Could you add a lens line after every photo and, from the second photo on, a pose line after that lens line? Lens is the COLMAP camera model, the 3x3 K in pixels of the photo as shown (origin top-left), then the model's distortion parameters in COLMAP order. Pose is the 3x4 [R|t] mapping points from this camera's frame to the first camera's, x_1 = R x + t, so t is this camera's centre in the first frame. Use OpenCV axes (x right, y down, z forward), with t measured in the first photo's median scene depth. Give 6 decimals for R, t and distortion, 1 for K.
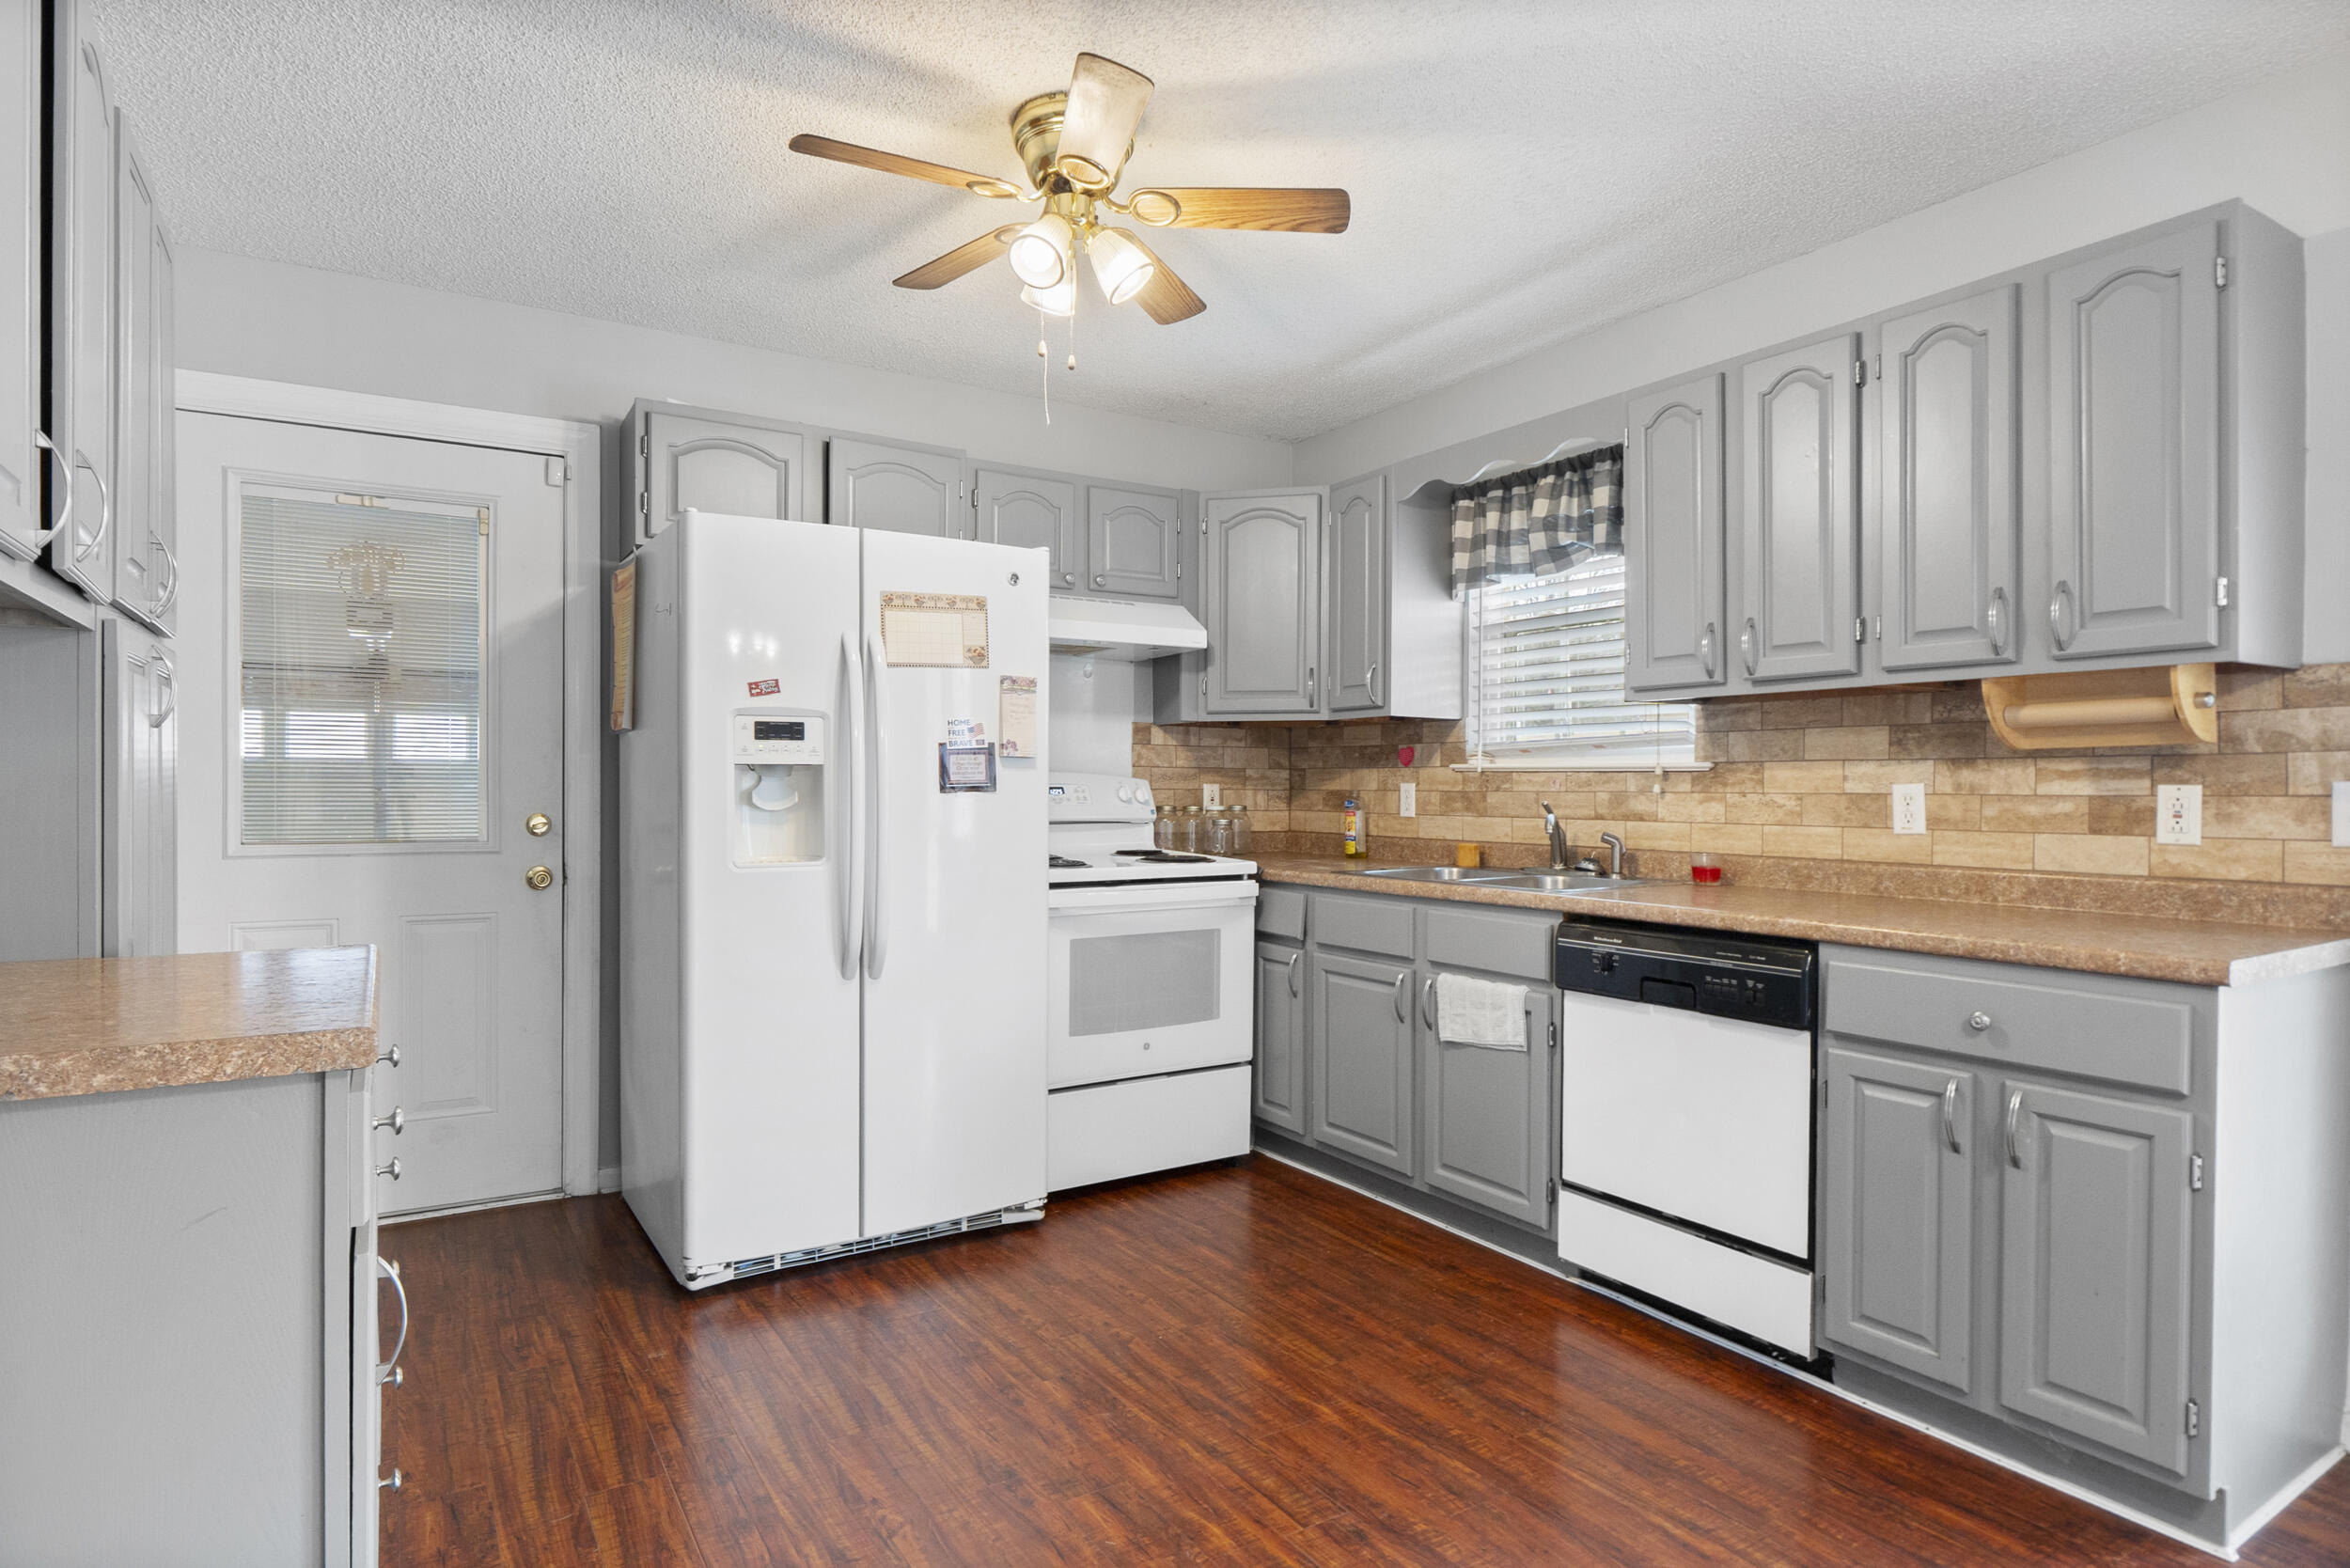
lens RADIAL K [[1266.2, 0, 1175.1], [0, 1266.2, 796.2], [0, 0, 1]] dist [-0.001455, -0.000227]
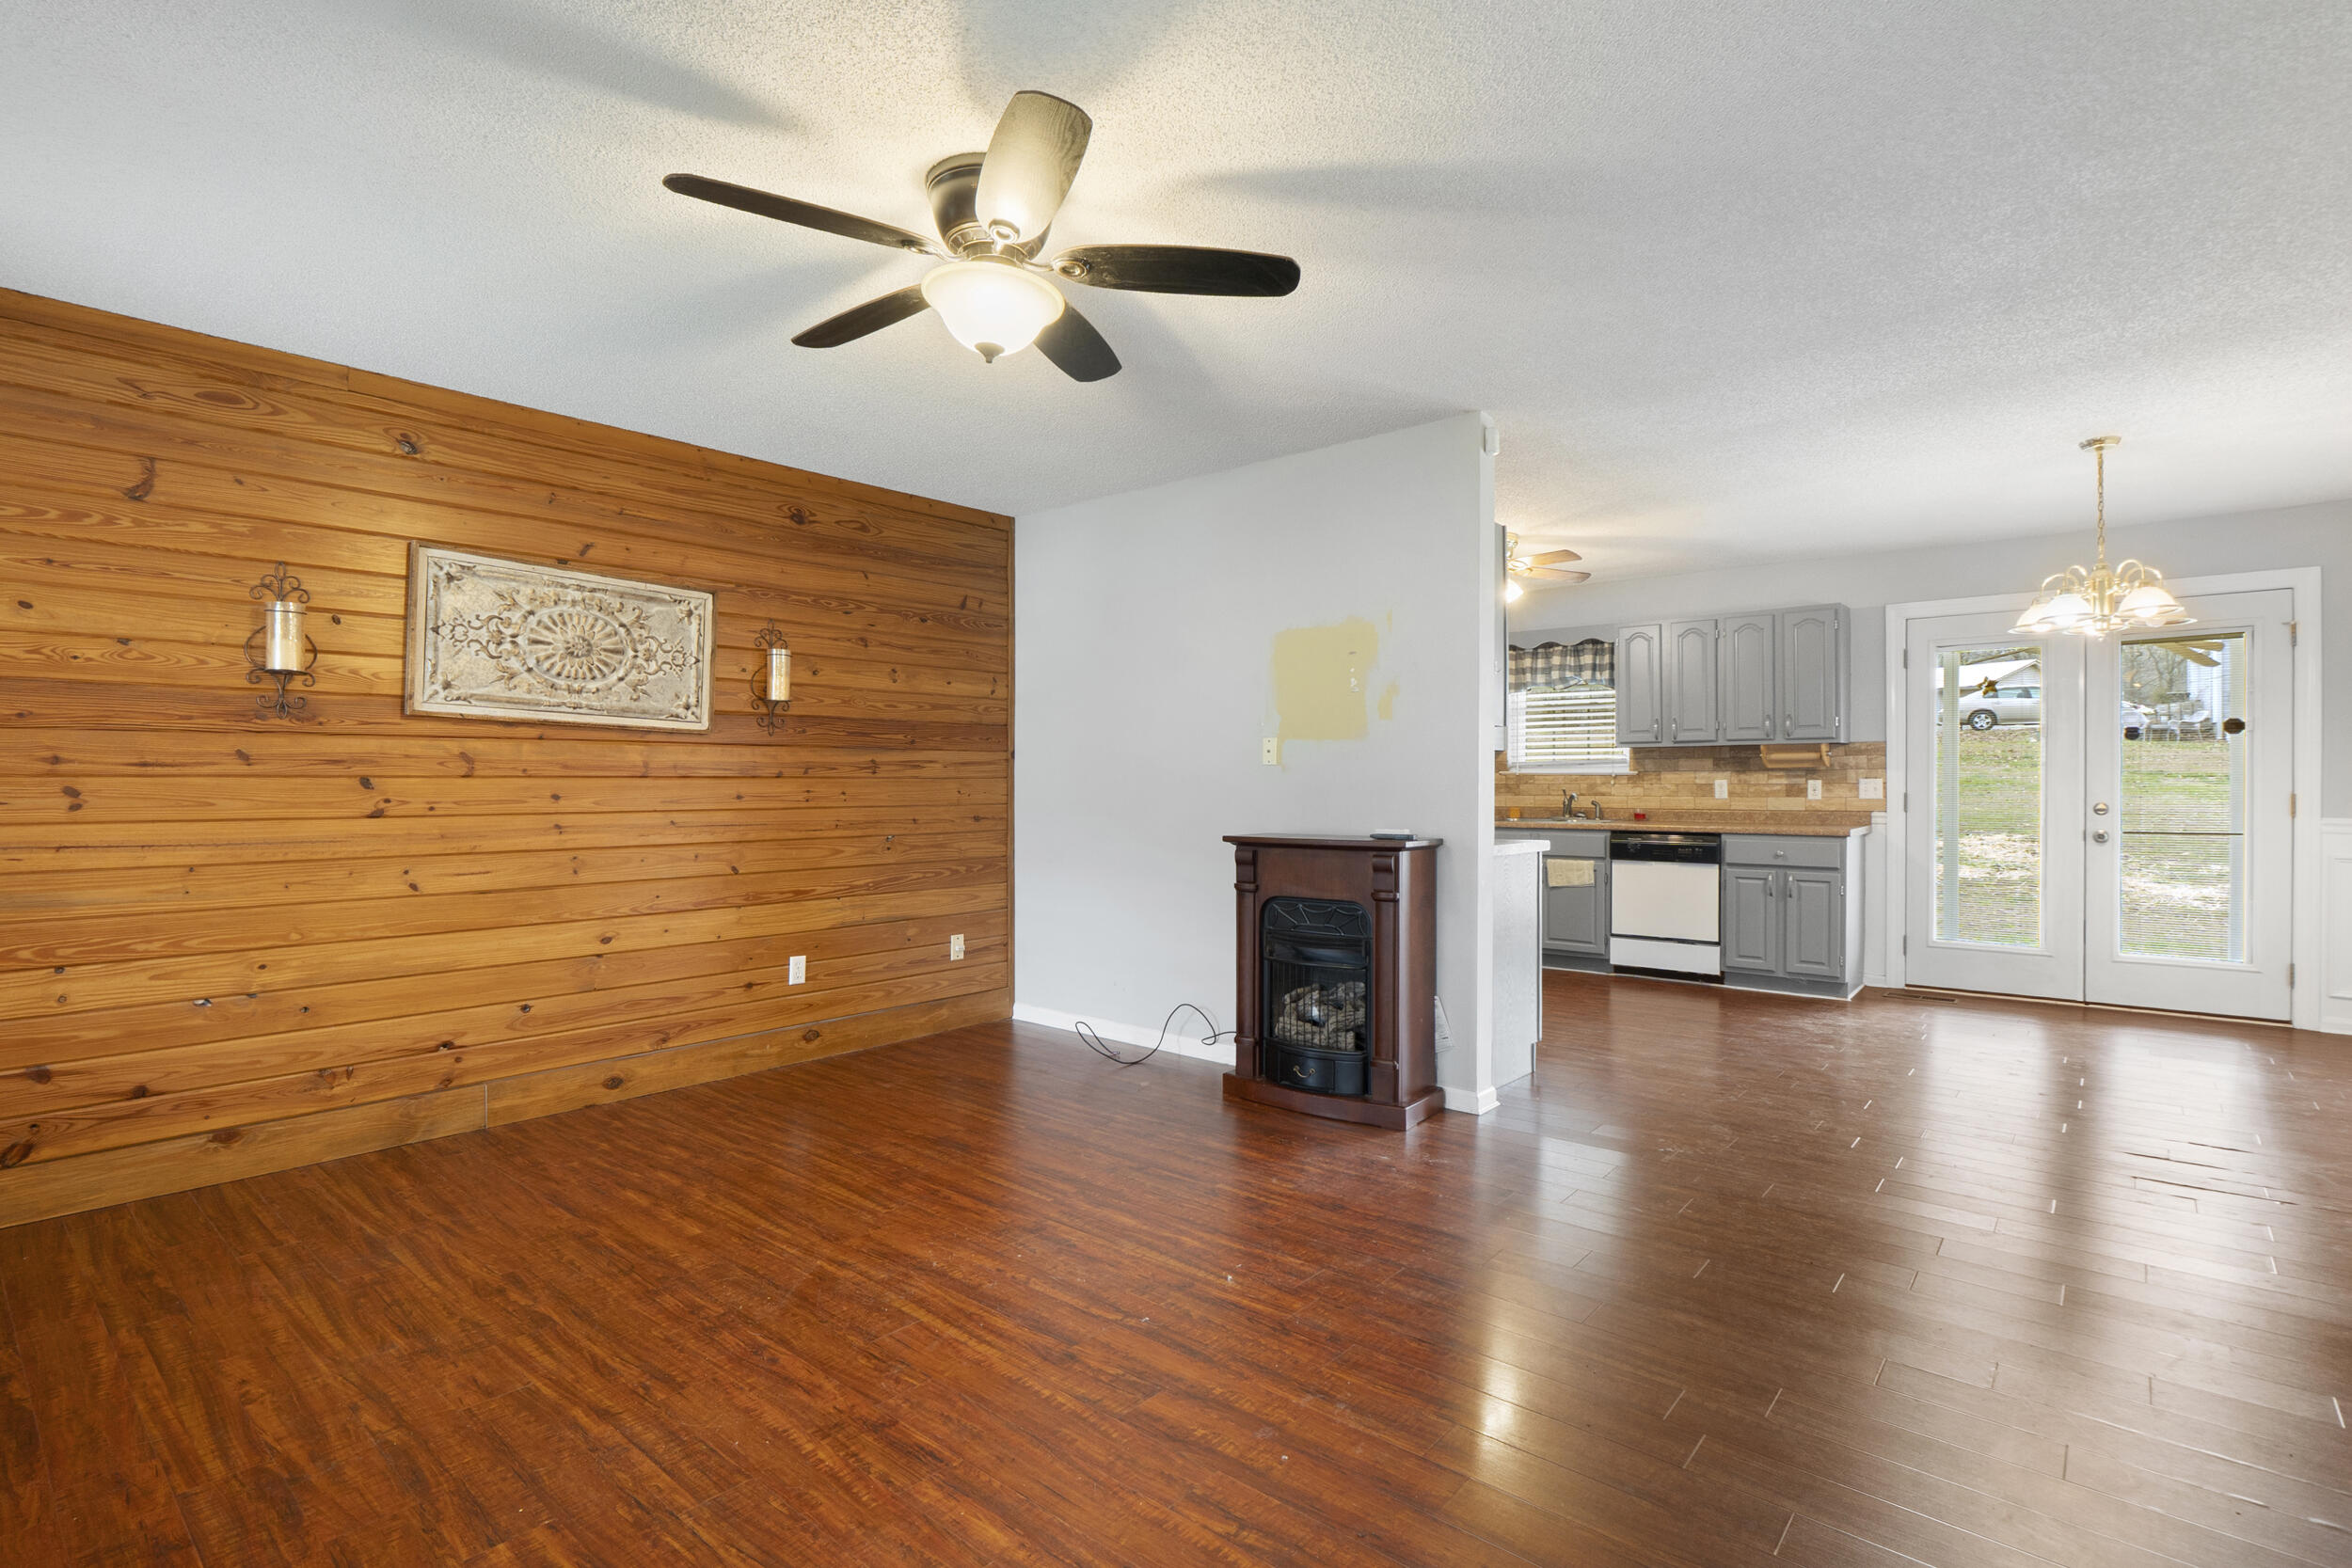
lens RADIAL K [[1129.9, 0, 1175.2], [0, 1129.9, 796.0], [0, 0, 1]] dist [-0.005720, 0.000557]
pose [[0.953036, -0.009923, 0.302696, -1.256252], [0.008497, 0.999946, 0.006028, 0.000062], [-0.302739, -0.003173, 0.953068, -0.941195]]
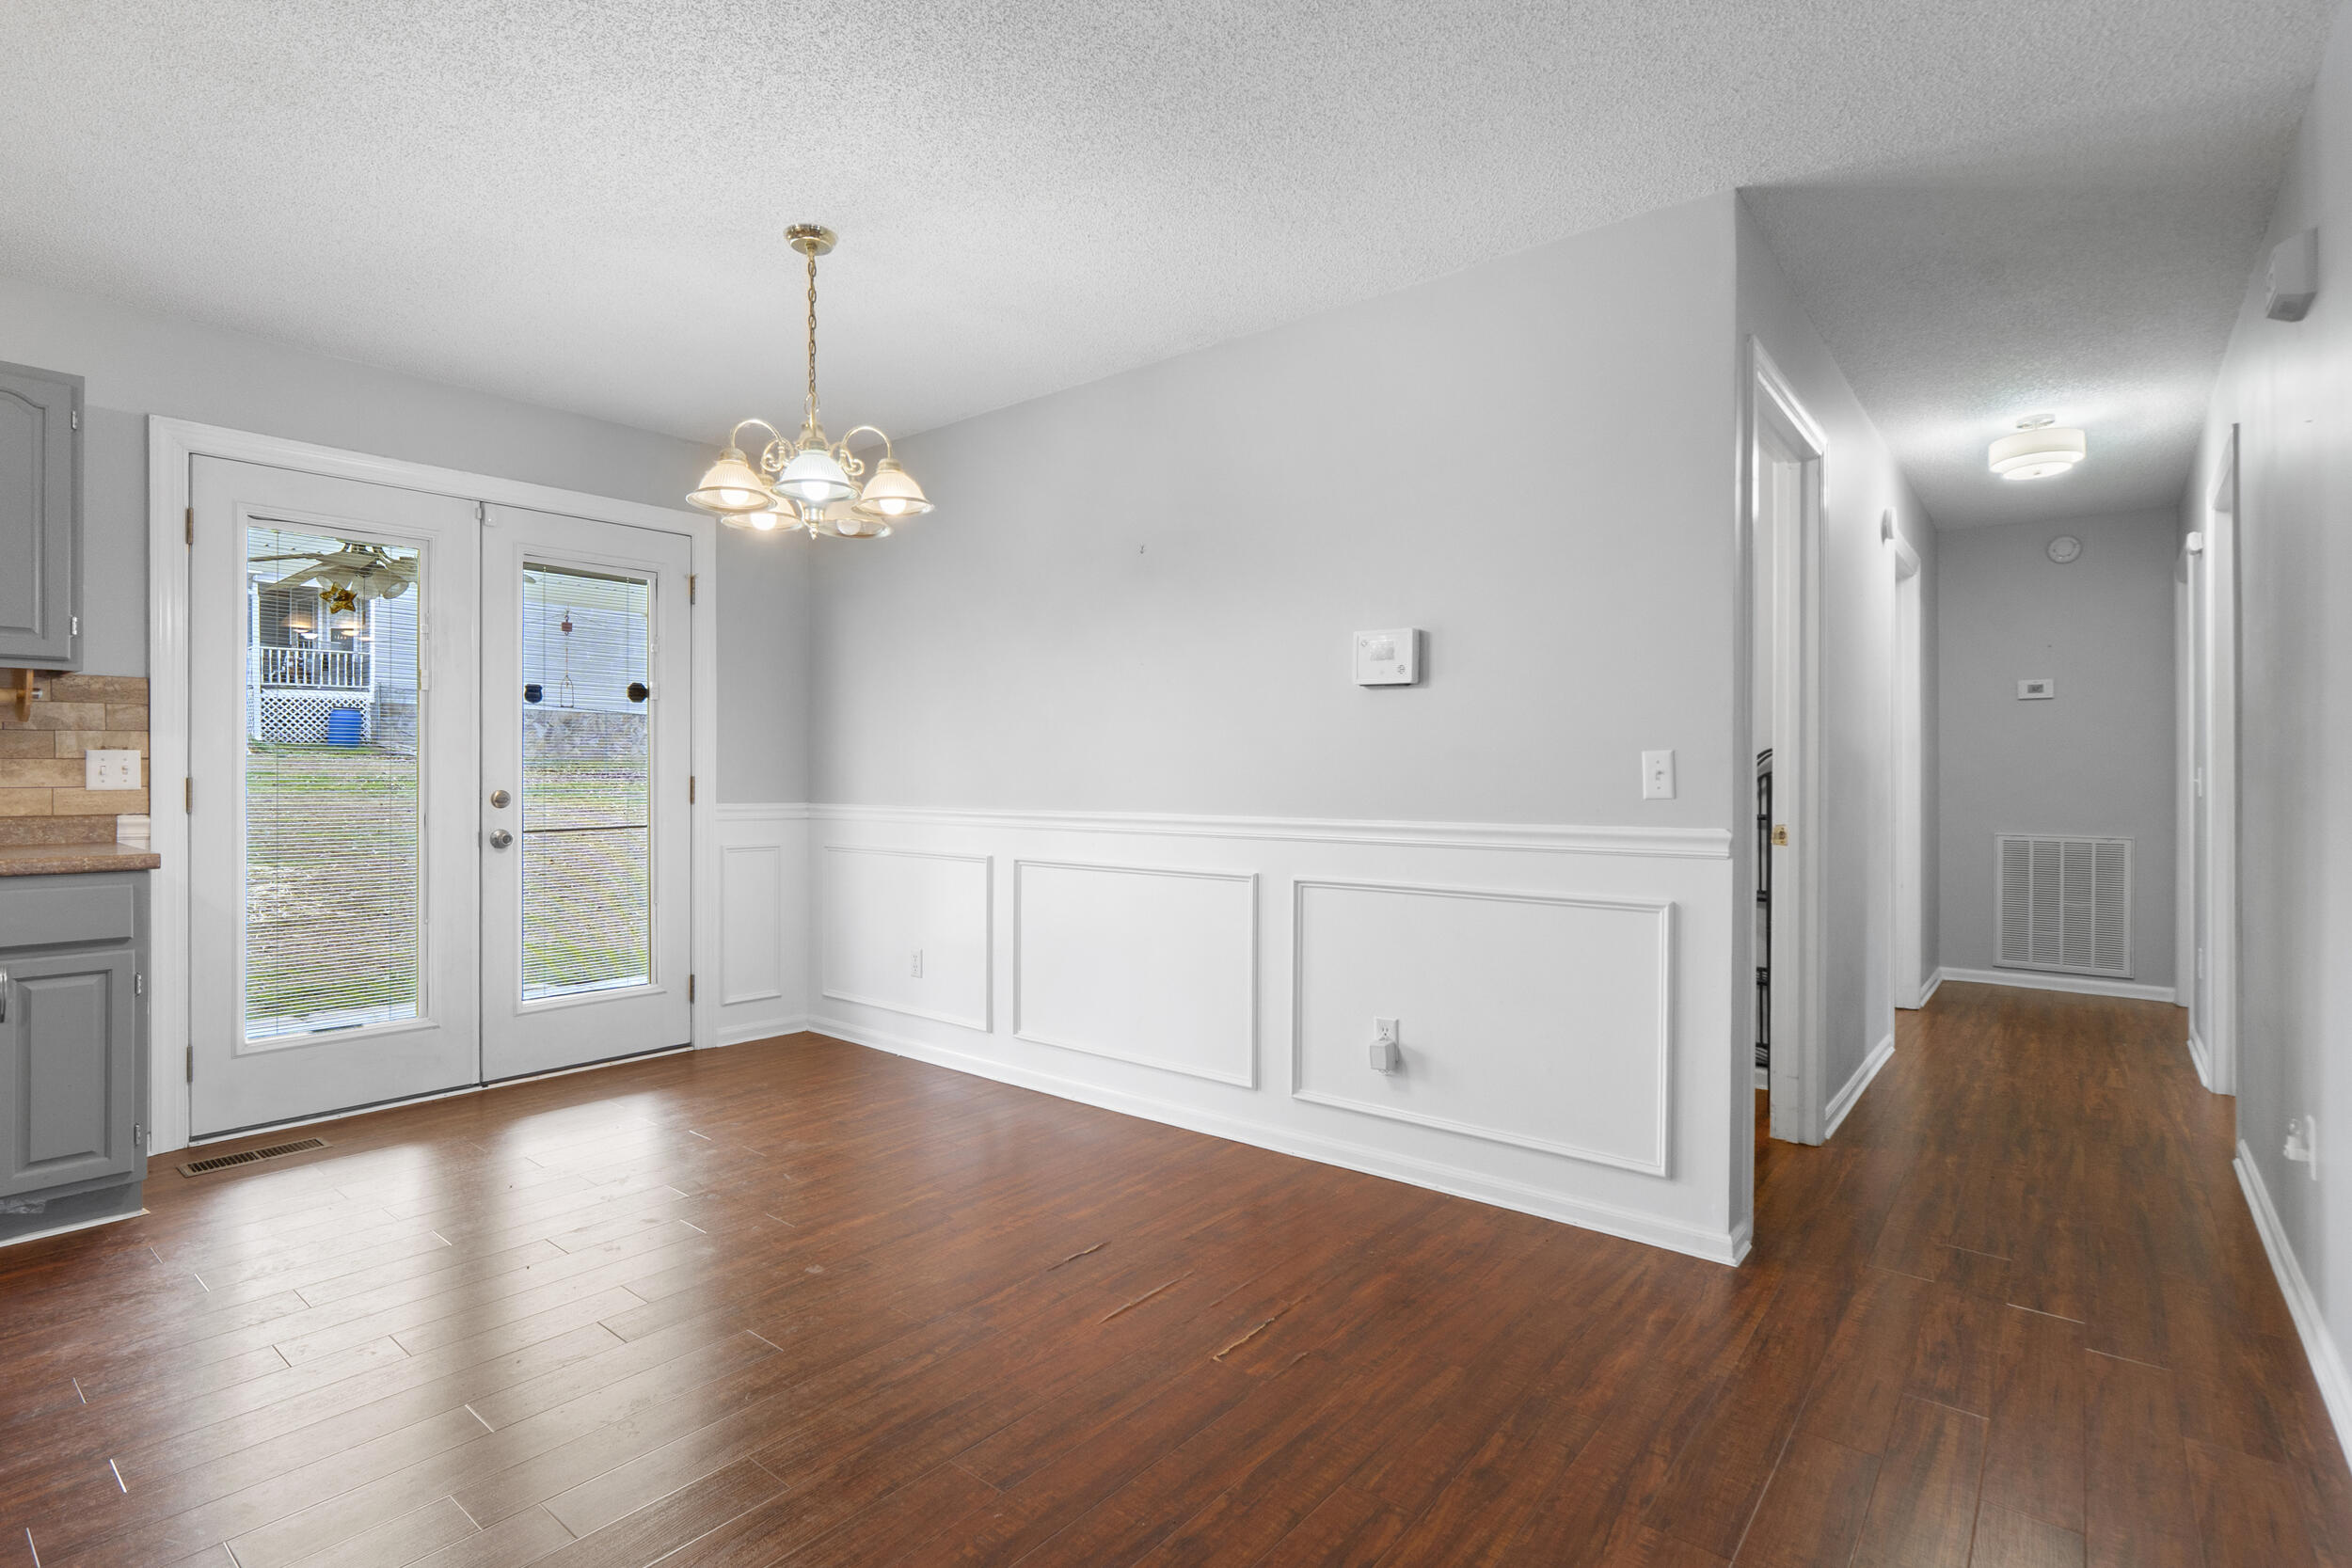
lens RADIAL K [[1140.0, 0, 1151.9], [0, 1140.0, 770.5], [0, 0, 1]] dist [-0.010122, 0.000524]
pose [[-0.322087, 0.001430, 0.946709, -0.675315], [0.006749, 0.999977, 0.000786, 0.017342], [-0.946686, 0.006642, -0.322089, 0.145774]]
